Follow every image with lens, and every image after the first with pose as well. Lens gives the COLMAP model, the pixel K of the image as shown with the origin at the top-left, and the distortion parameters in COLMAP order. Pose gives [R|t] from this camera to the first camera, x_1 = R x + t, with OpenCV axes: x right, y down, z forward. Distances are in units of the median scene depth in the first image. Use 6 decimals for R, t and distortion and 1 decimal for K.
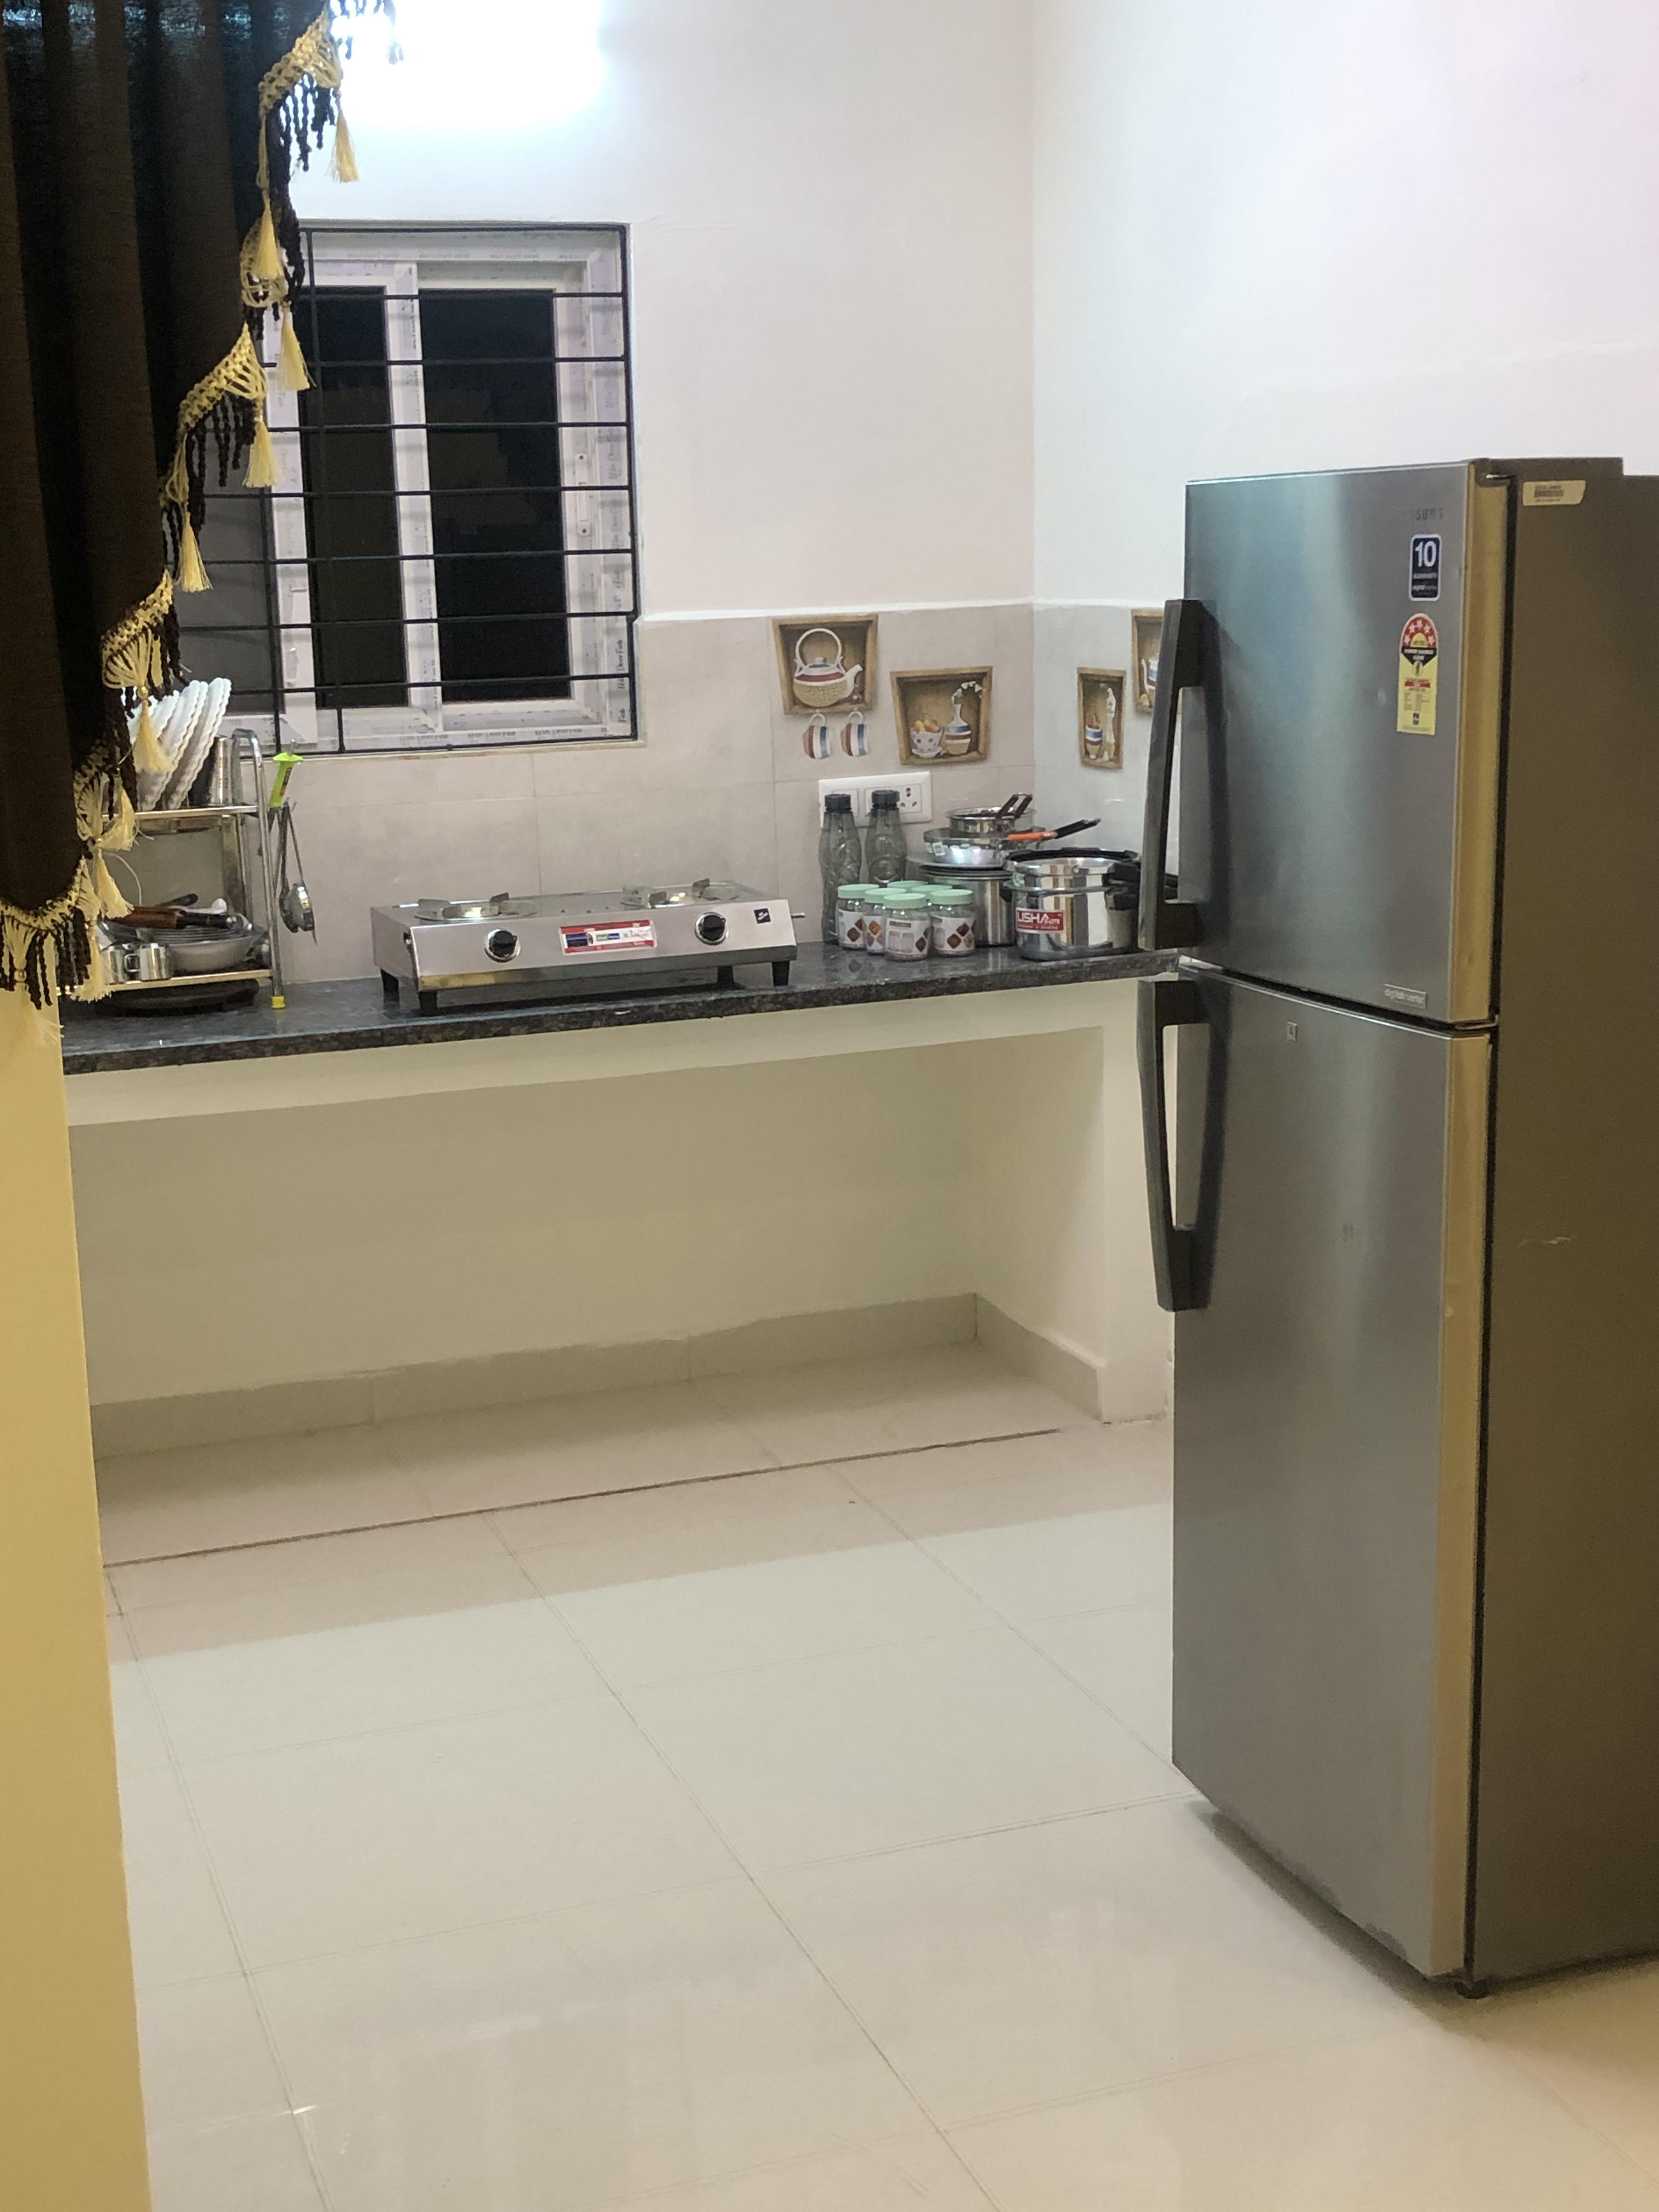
lens RADIAL K [[2889.6, 0, 828.6], [0, 2889.6, 1108.3], [0, 0, 1]] dist [0.005587, 0.000000]
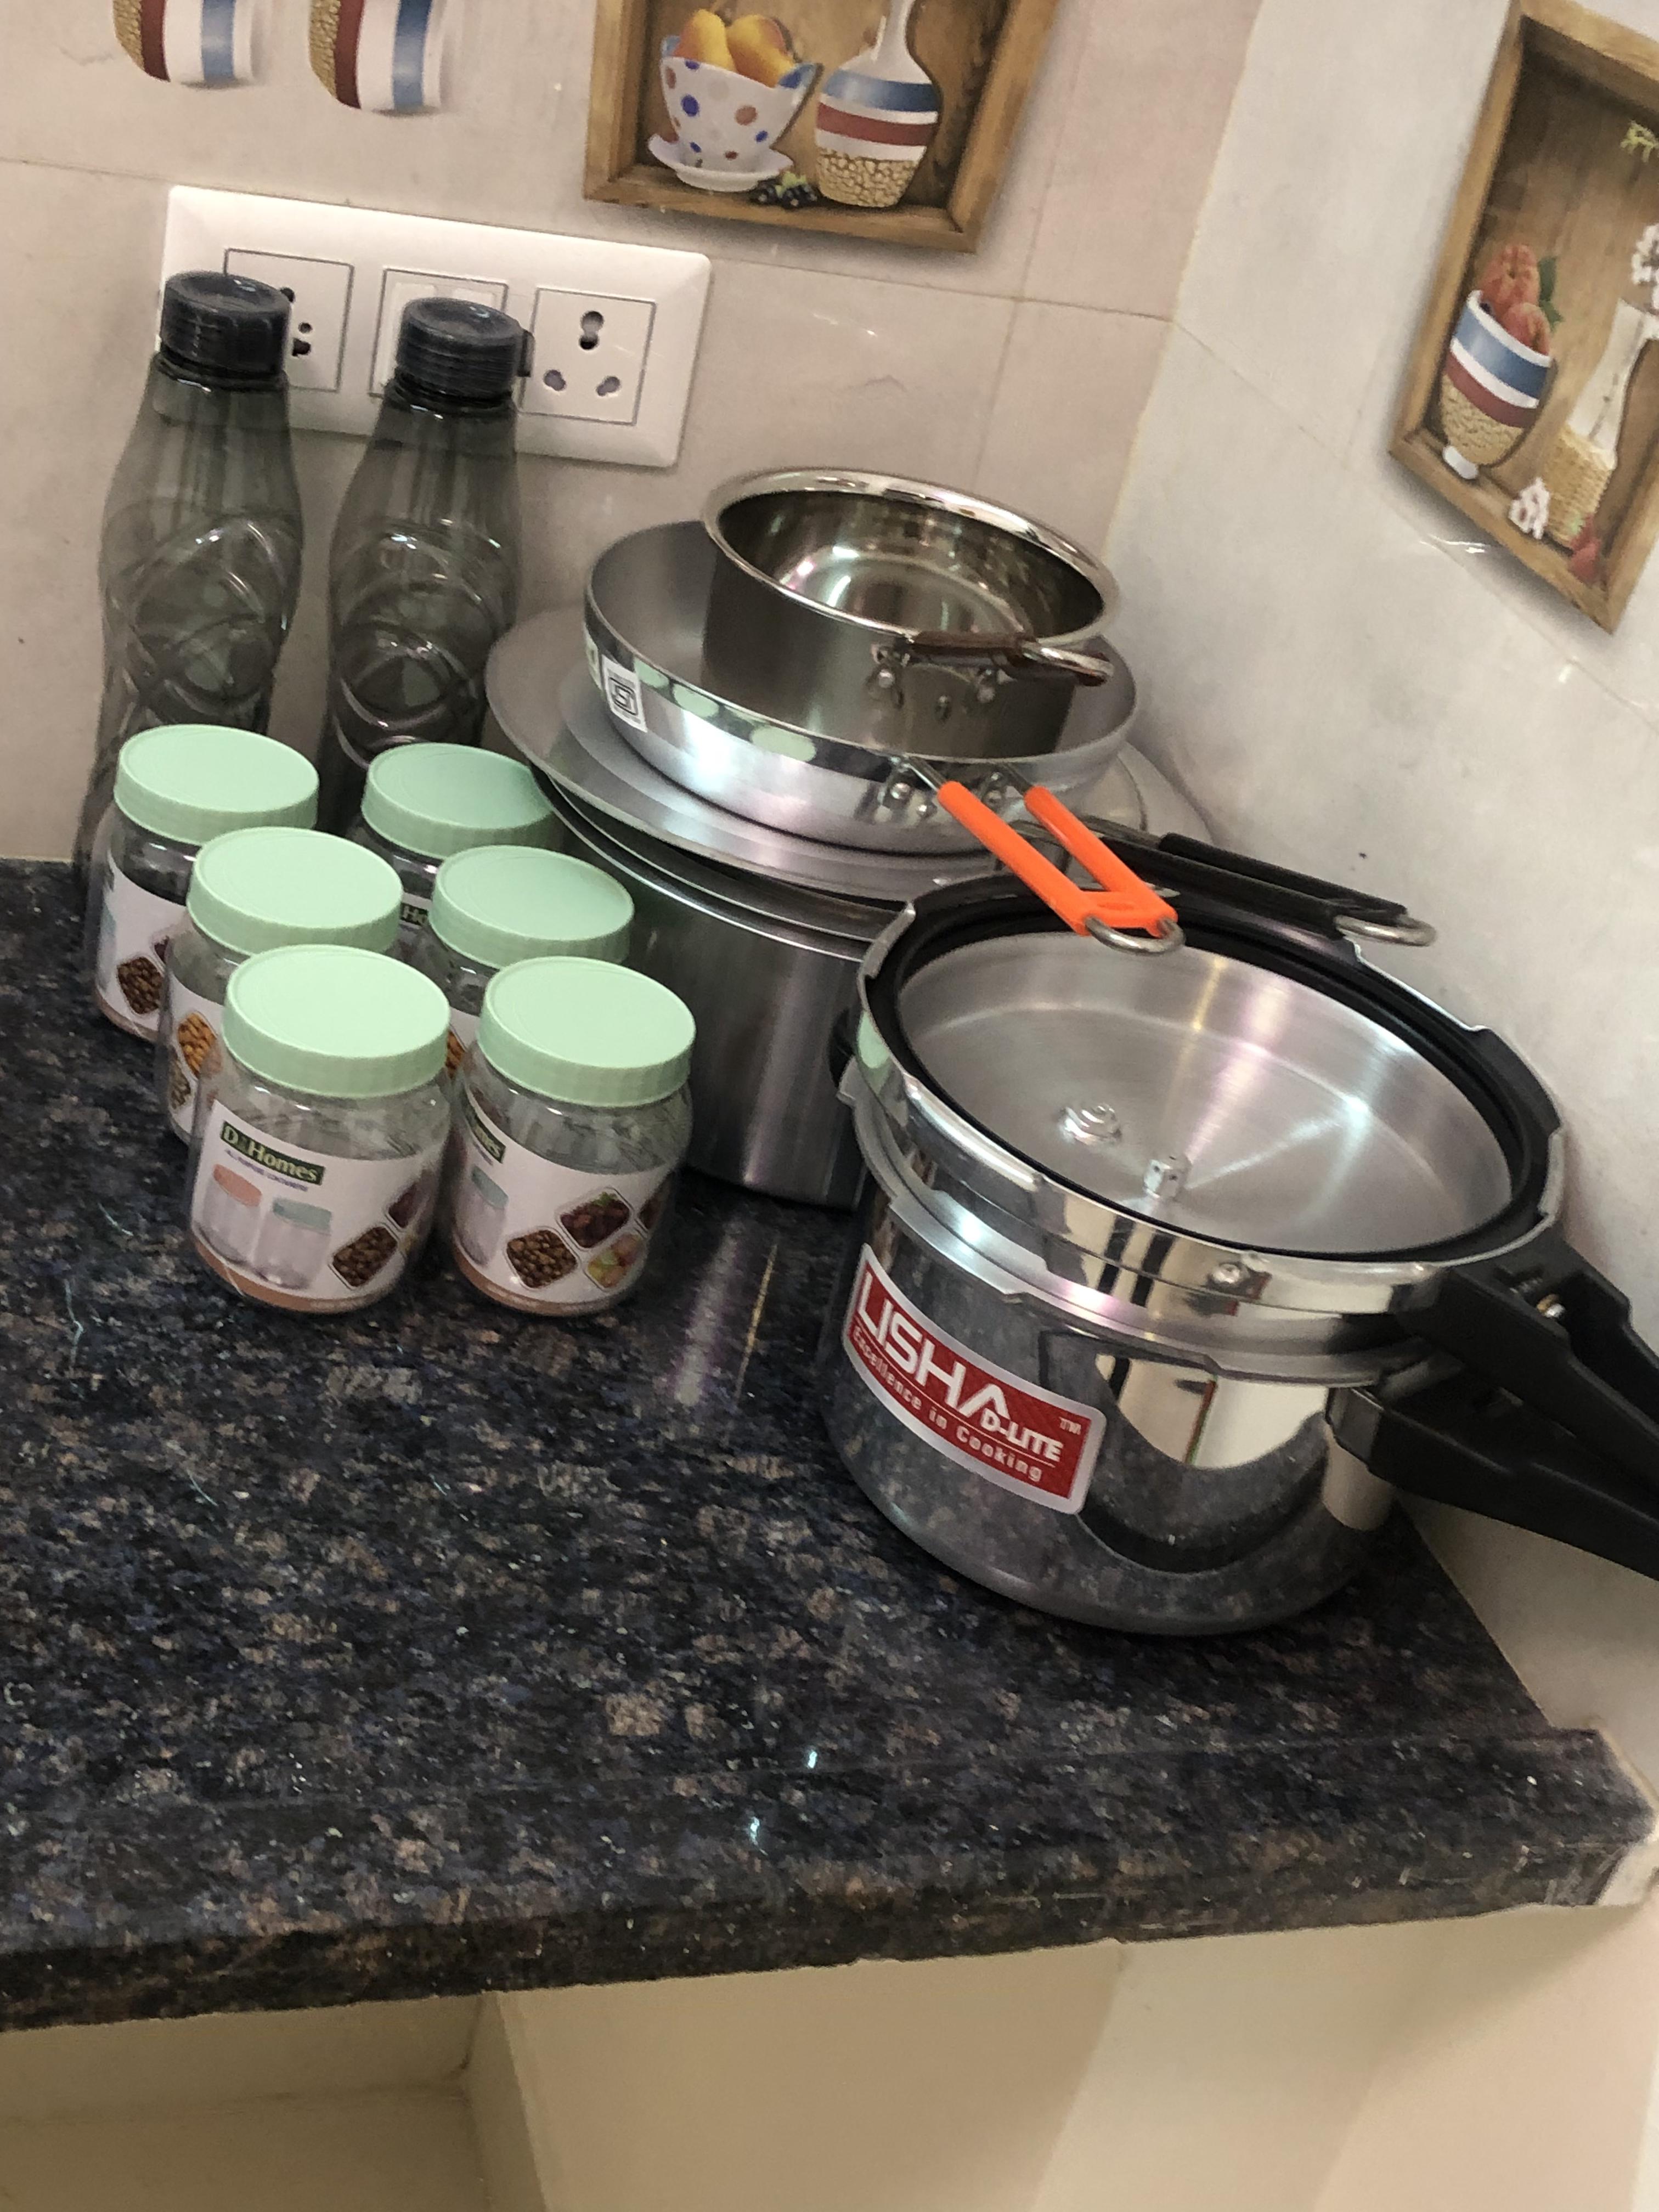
lens RADIAL K [[2889.6, 0, 832.7], [0, 2889.6, 1105.4], [0, 0, 1]] dist [0.005587, 0.000000]
pose [[0.967961, 0.238733, 0.077832, 0.043013], [-0.251094, 0.918192, 0.306392, -0.128728], [0.001681, -0.316119, 0.948718, 0.777634]]
